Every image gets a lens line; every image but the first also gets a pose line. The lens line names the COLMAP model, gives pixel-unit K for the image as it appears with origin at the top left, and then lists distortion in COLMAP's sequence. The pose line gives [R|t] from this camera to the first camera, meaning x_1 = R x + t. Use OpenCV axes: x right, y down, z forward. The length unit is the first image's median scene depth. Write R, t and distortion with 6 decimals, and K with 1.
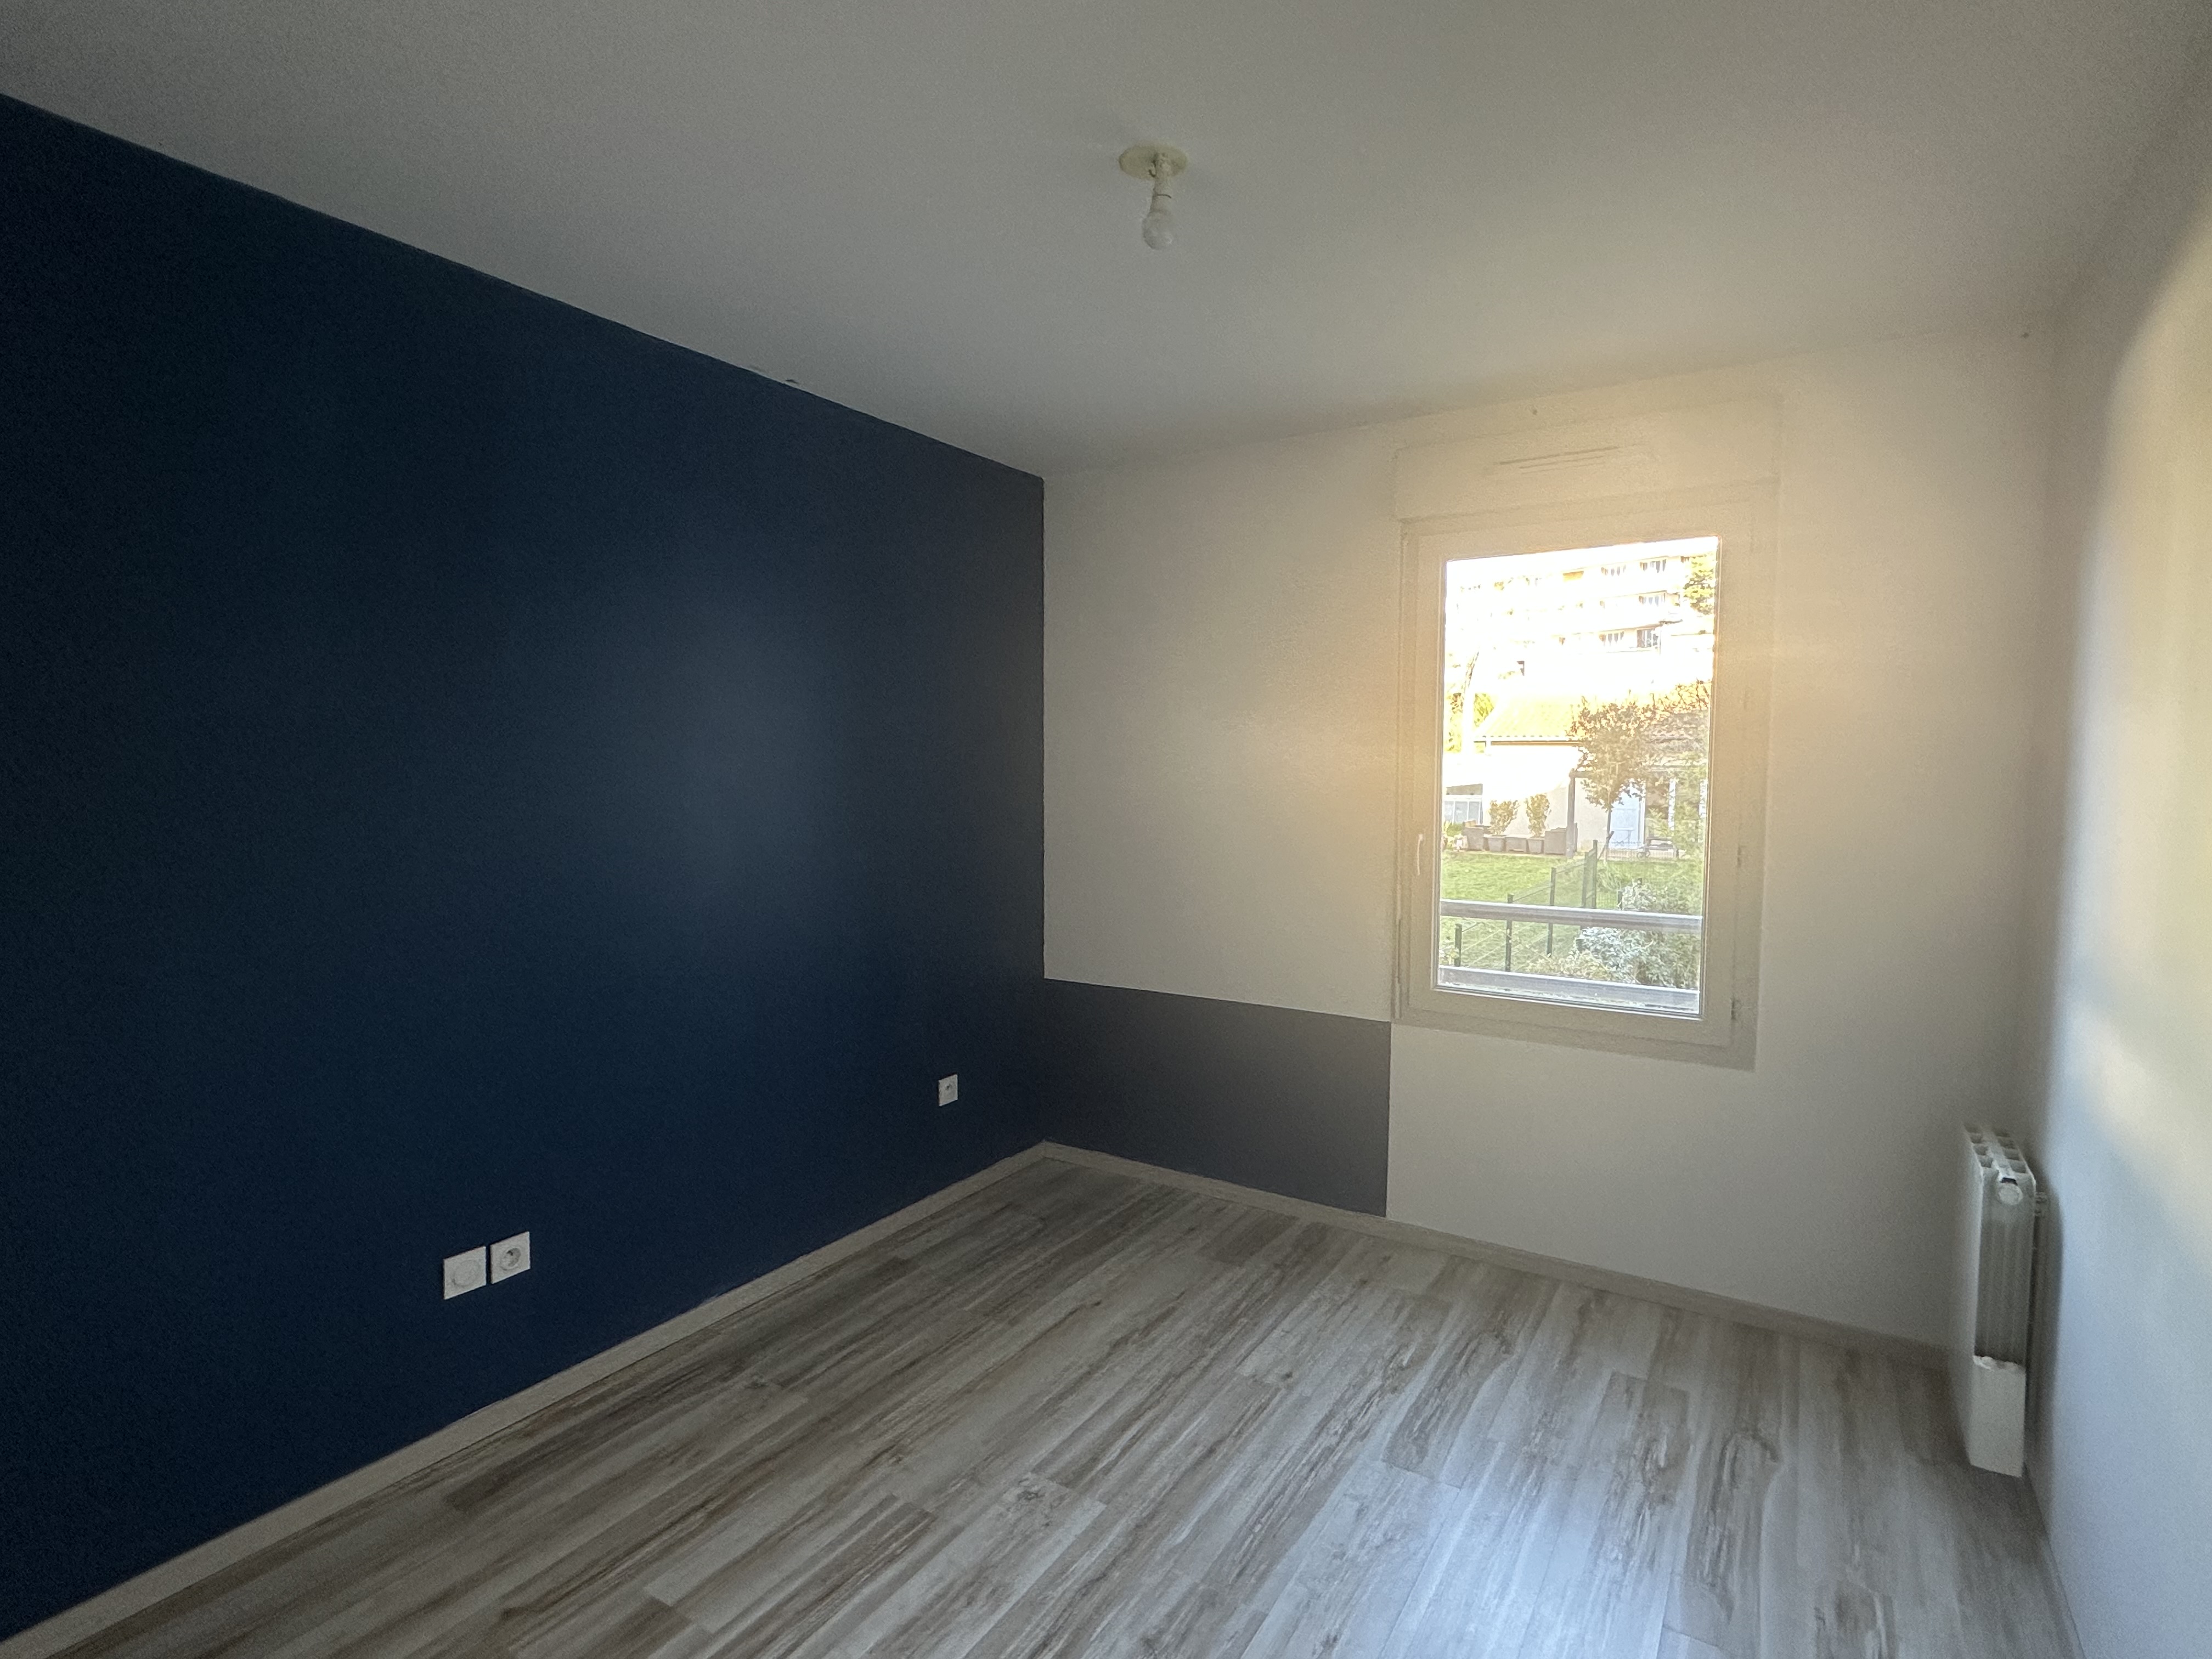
lens RADIAL K [[1119.3, 0, 1103.8], [0, 1119.3, 820.2], [0, 0, 1]] dist [0.000363, 0.000257]
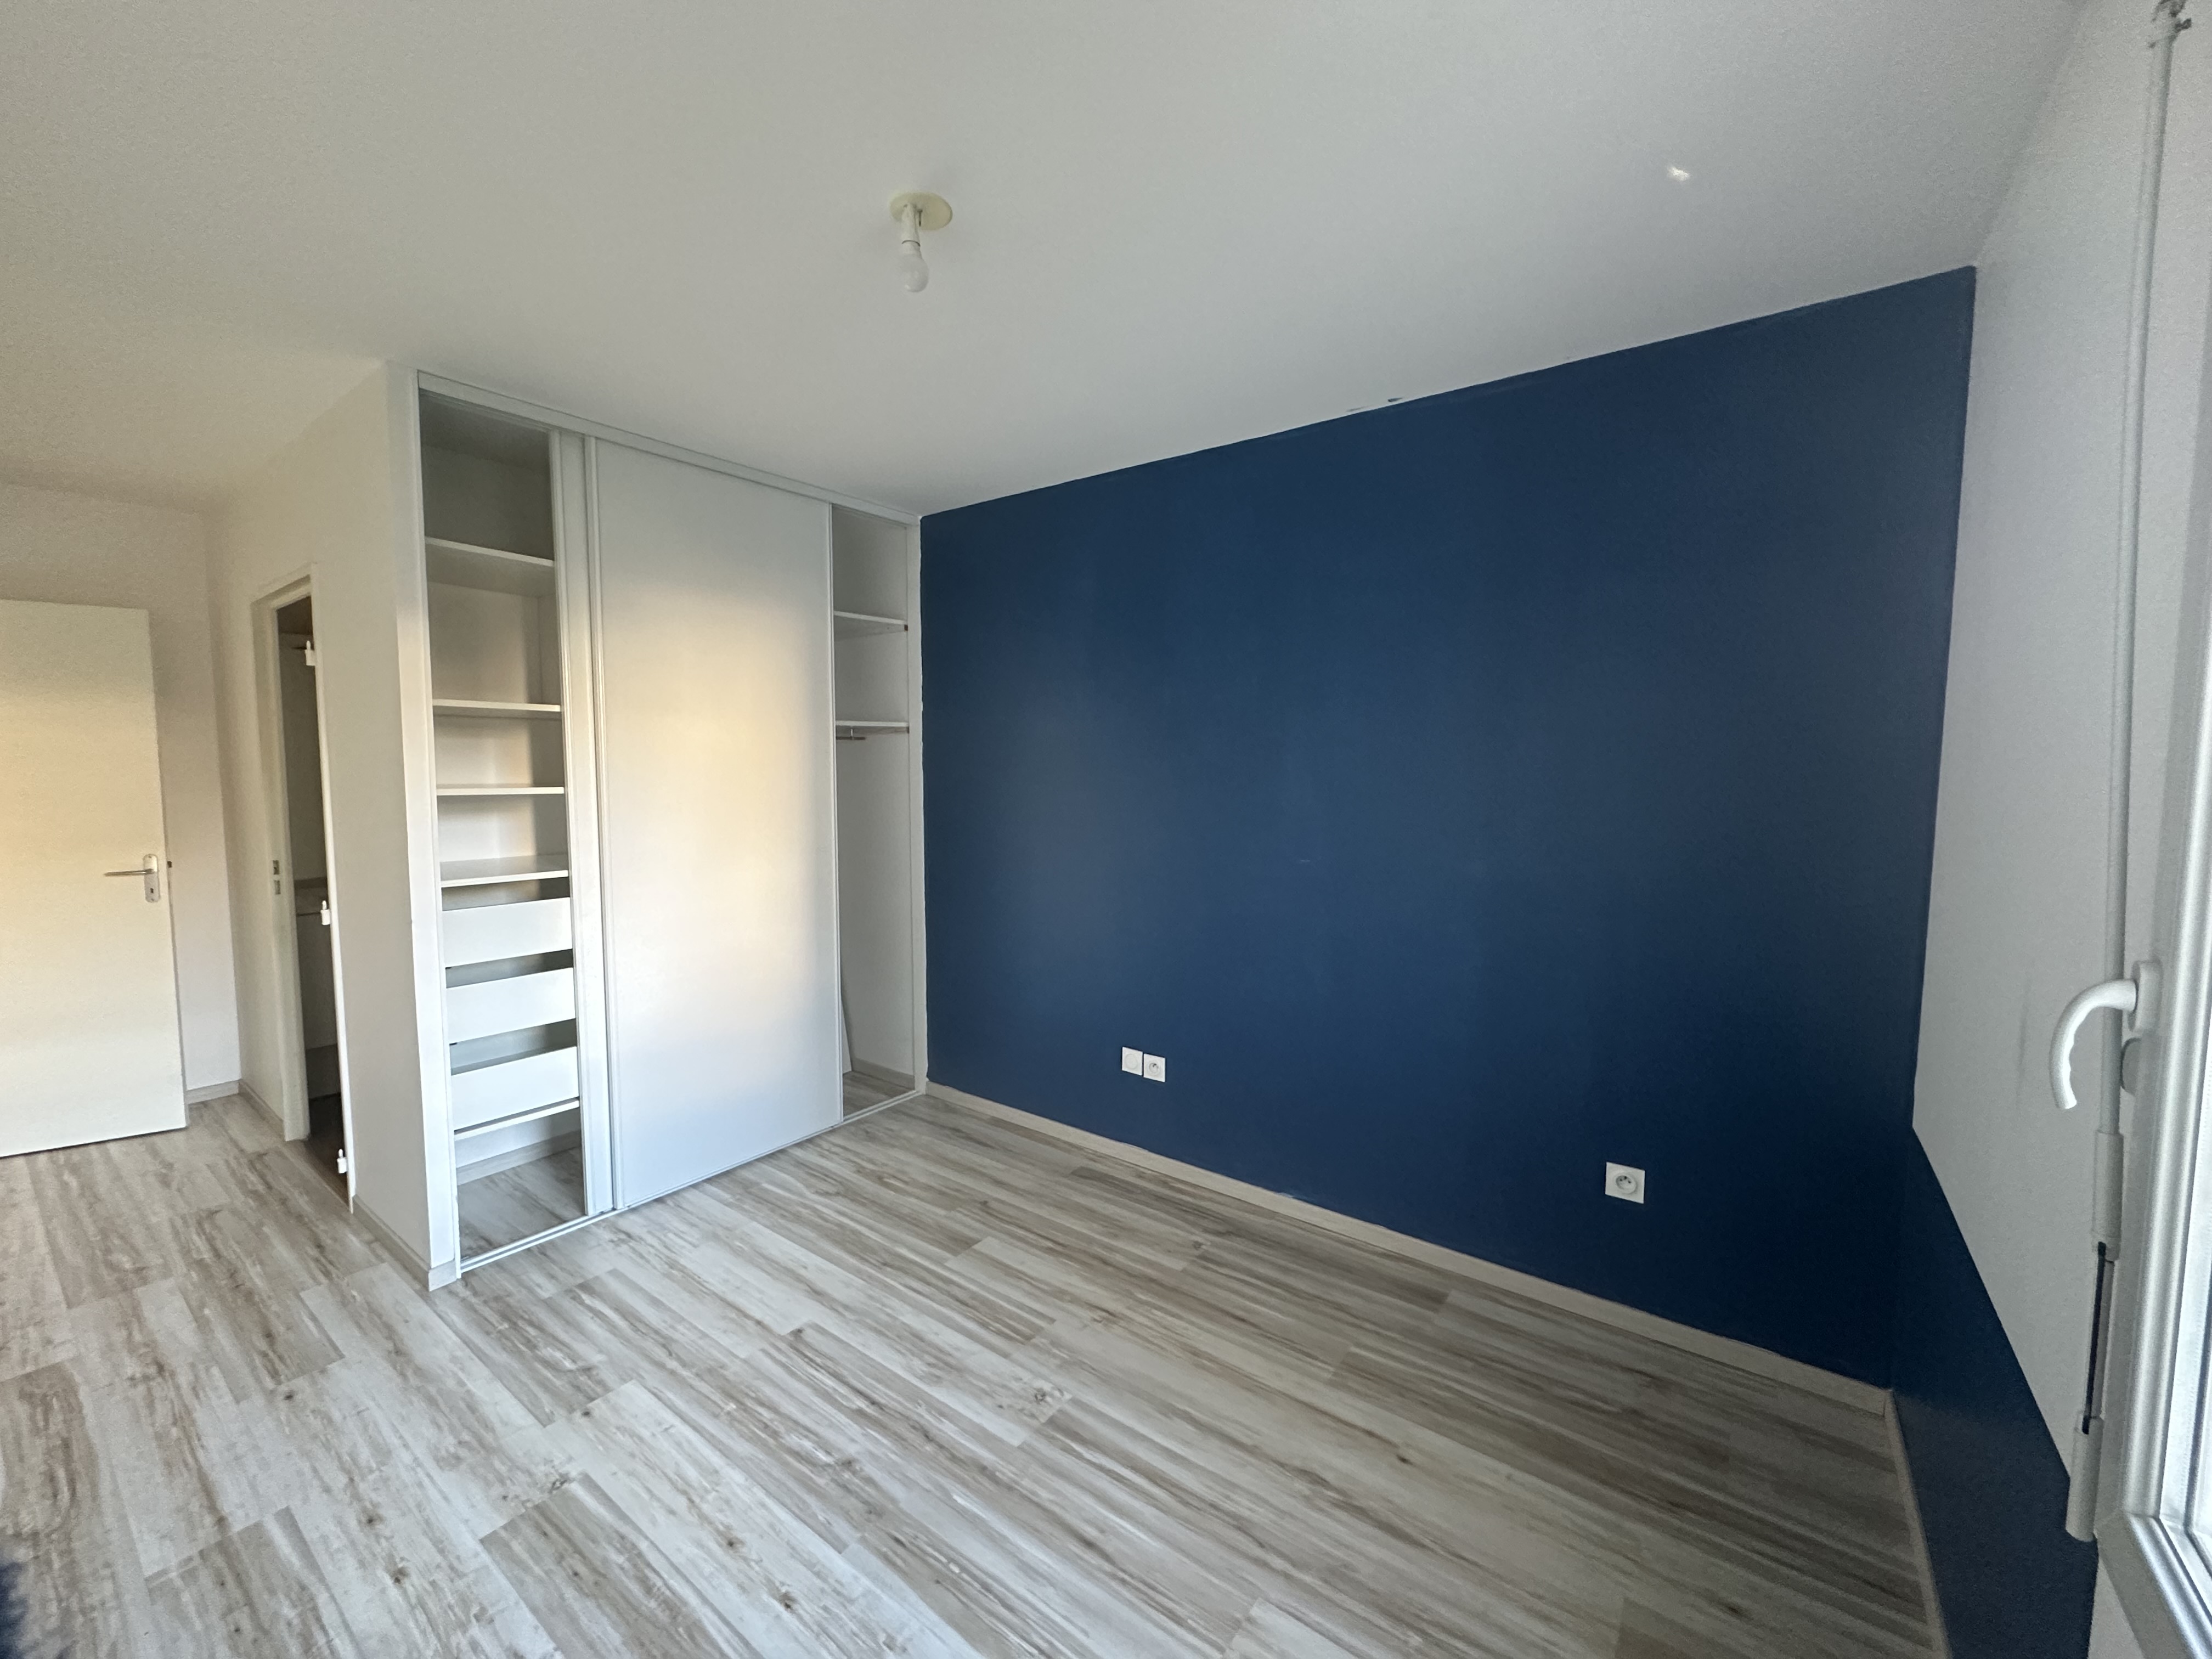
lens RADIAL K [[883.0, 0, 1103.5], [0, 883.0, 819.3], [0, 0, 1]] dist [-0.002613, -0.000236]
pose [[-0.074848, 0.056507, -0.995593, 0.733480], [-0.058225, 0.996442, 0.060932, -0.041295], [0.995494, 0.062530, -0.071291, 1.006486]]
